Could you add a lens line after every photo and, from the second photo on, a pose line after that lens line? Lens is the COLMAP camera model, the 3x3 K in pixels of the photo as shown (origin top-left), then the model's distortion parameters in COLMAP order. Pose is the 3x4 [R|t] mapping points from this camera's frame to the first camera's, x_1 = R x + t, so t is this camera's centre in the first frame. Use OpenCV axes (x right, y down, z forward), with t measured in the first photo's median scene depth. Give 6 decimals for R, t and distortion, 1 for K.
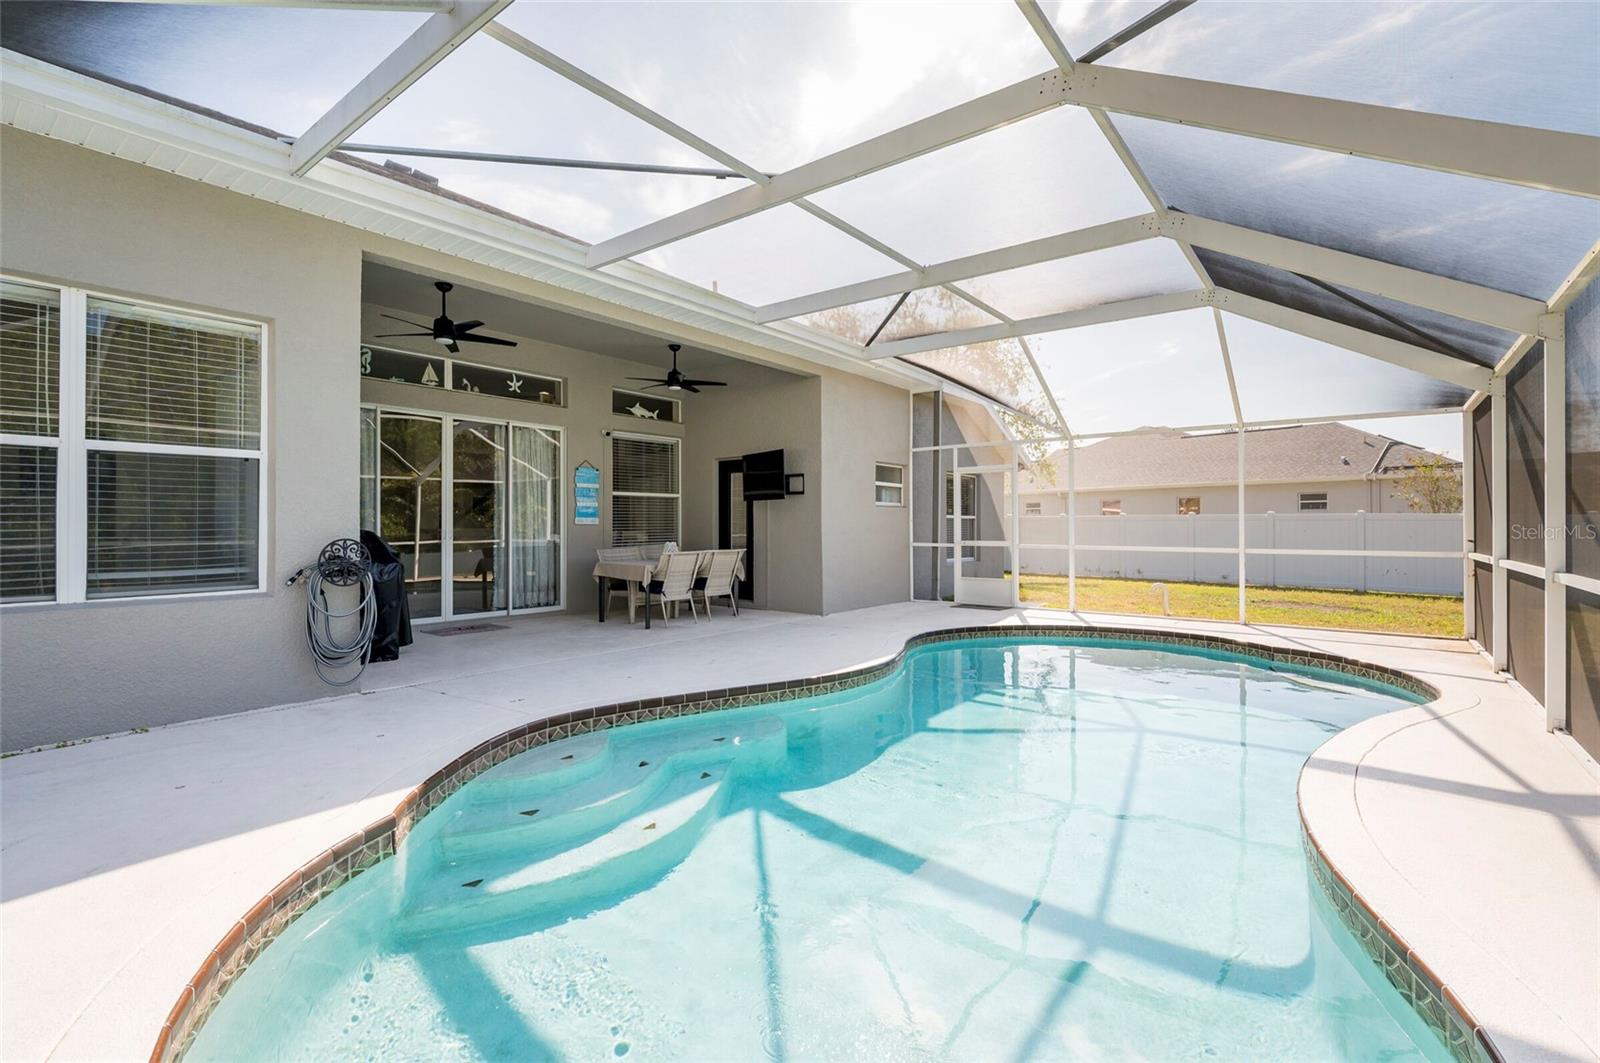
lens RADIAL K [[730.4, 0, 808.1], [0, 730.4, 527.3], [0, 0, 1]] dist [-0.000684, 0.000019]
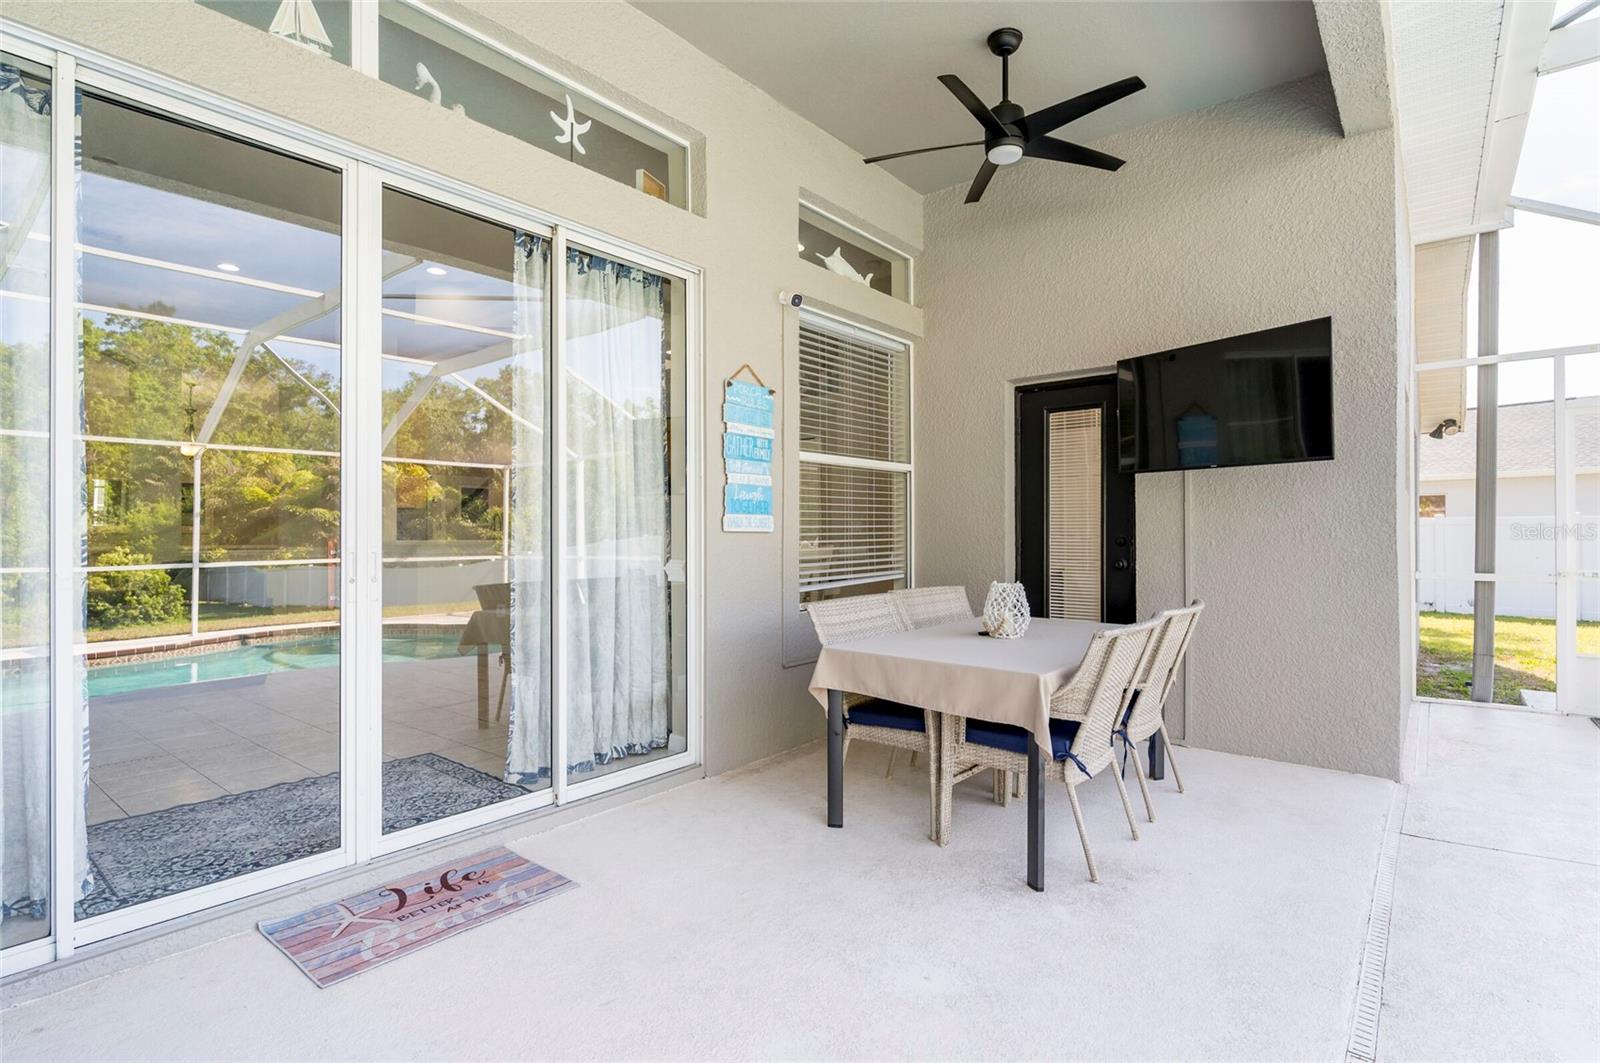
lens RADIAL K [[783.7, 0, 801.0], [0, 783.7, 537.4], [0, 0, 1]] dist [-0.003541, -0.000446]
pose [[0.999578, -0.001667, -0.029013, -0.271821], [0.001593, 0.999995, -0.002587, -0.000244], [0.029017, 0.002539, 0.999576, 0.609537]]
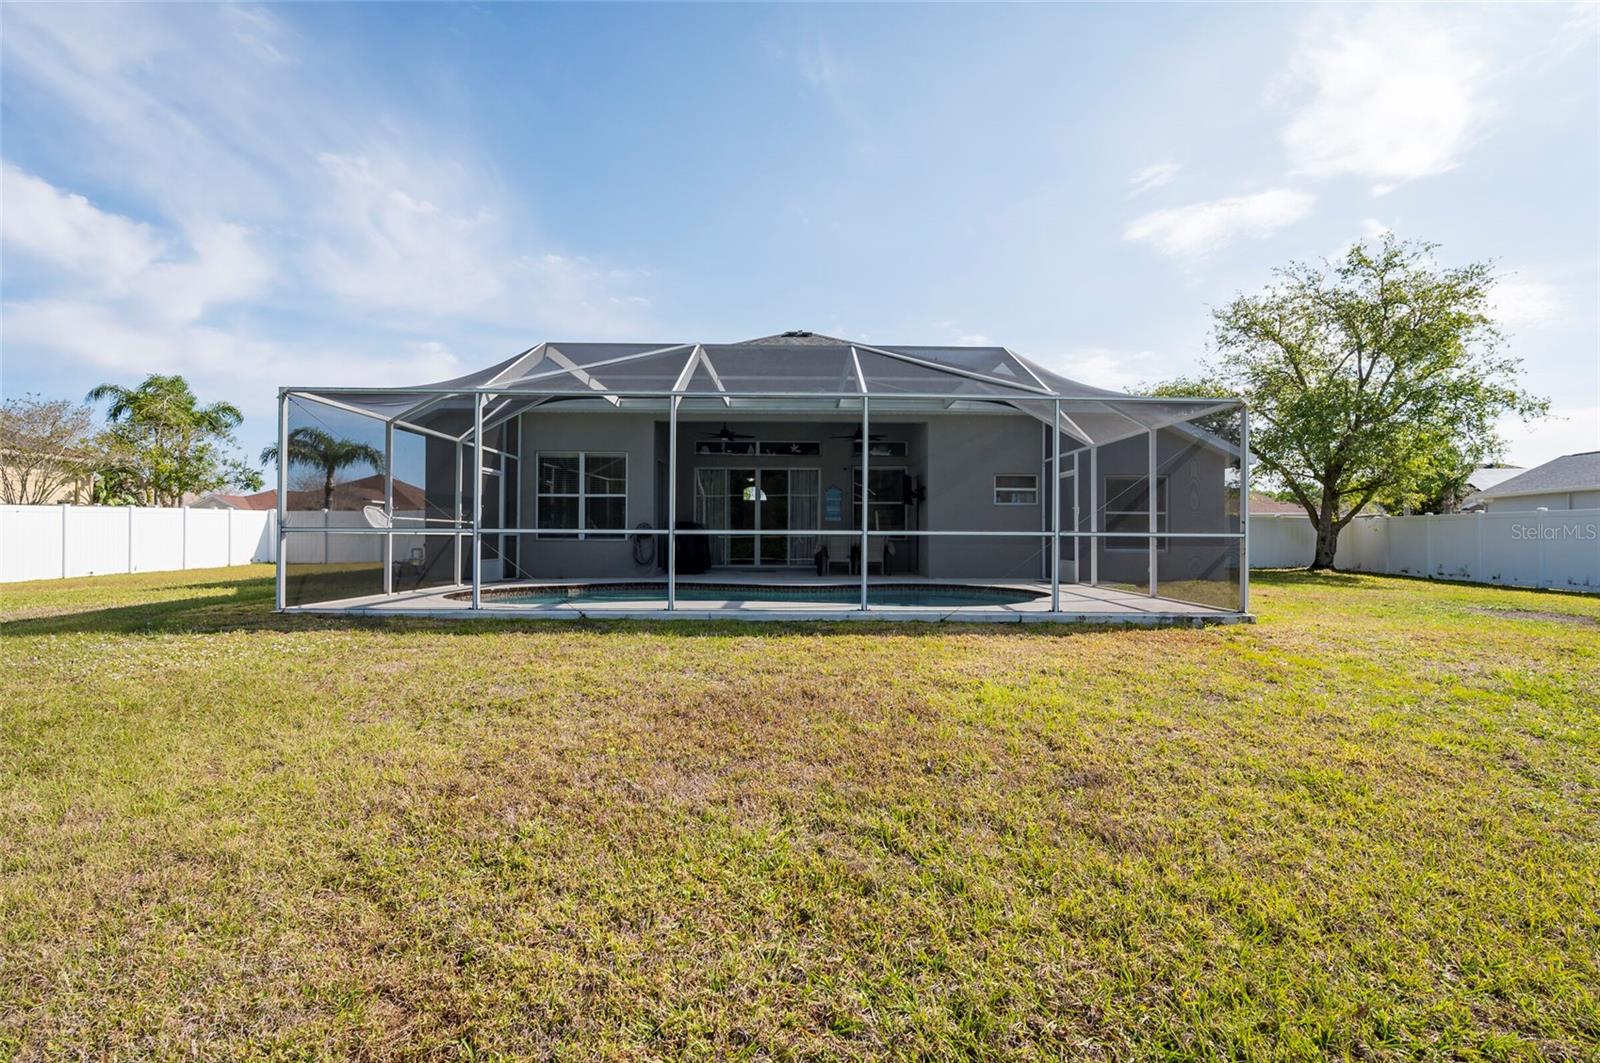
lens RADIAL K [[691.3, 0, 800.0], [0, 691.3, 531.5], [0, 0, 1]] dist [-0.014288, 0.000432]
pose [[0.616158, -0.005996, -0.787600, 0.992455], [-0.005665, 0.999911, -0.012044, 0.043342], [0.787602, 0.011882, 0.616069, -0.096444]]
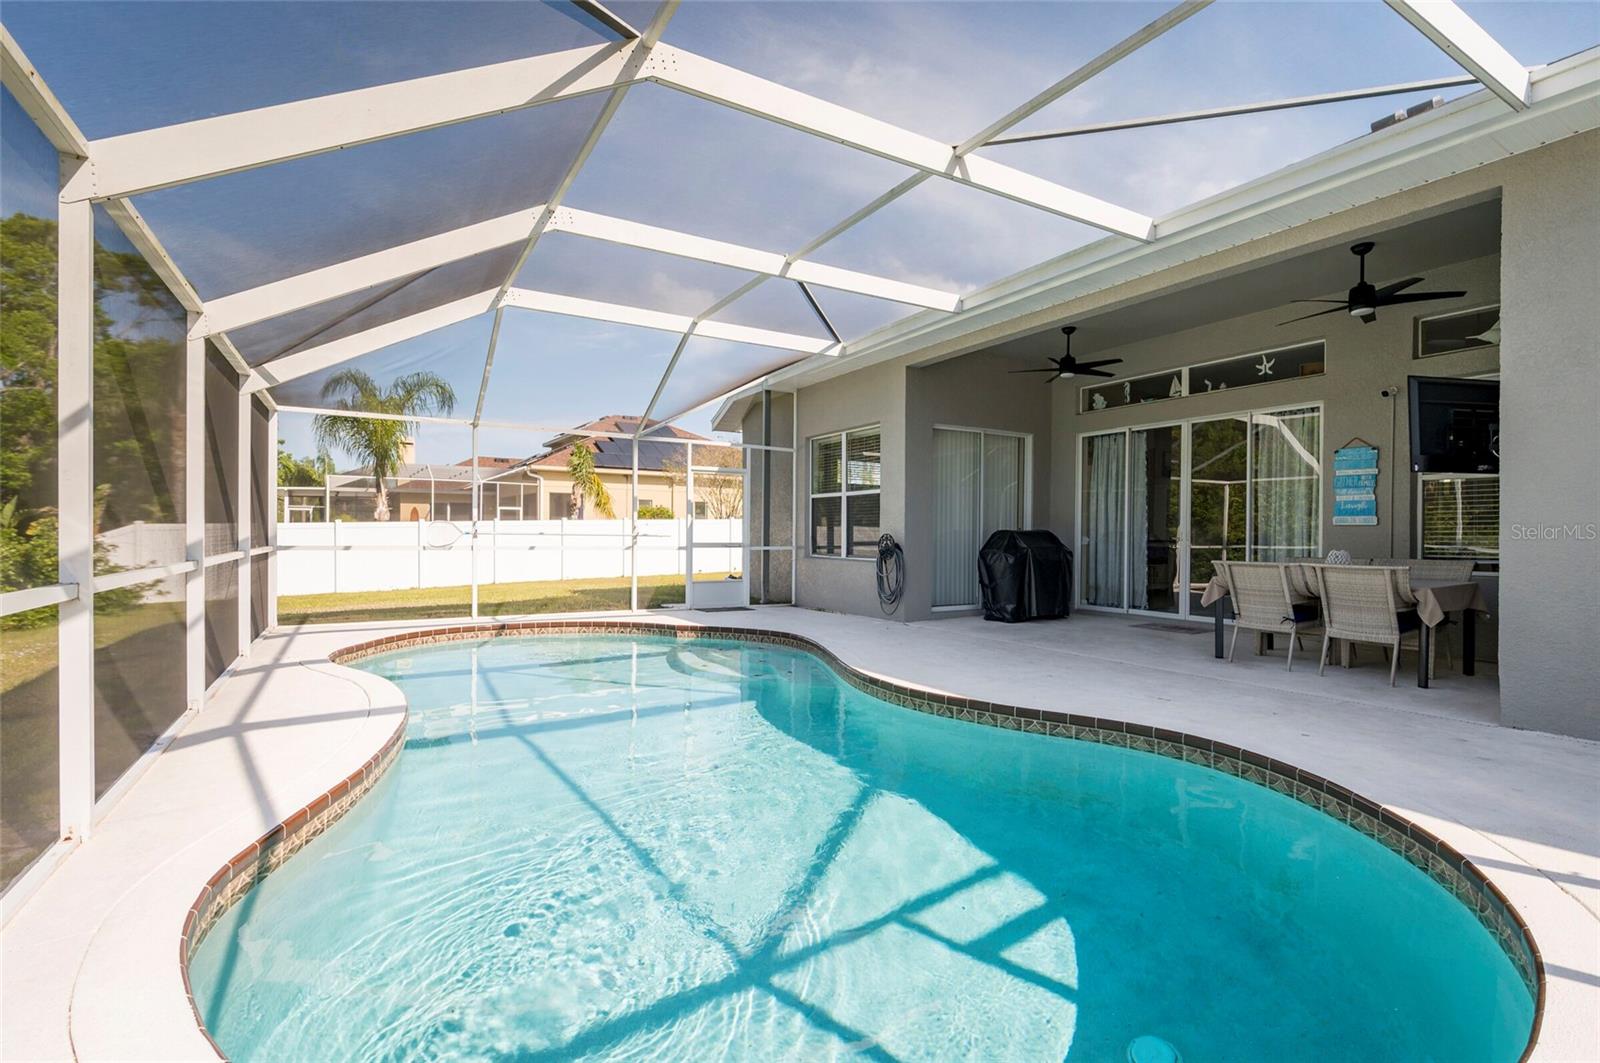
lens RADIAL K [[730.4, 0, 808.1], [0, 730.4, 527.3], [0, 0, 1]] dist [-0.000684, 0.000019]
pose [[-0.348737, -0.006278, -0.937200, 0.589821], [-0.011405, 0.999932, -0.002454, 0.006219], [0.937151, 0.009833, -0.348785, 0.763712]]
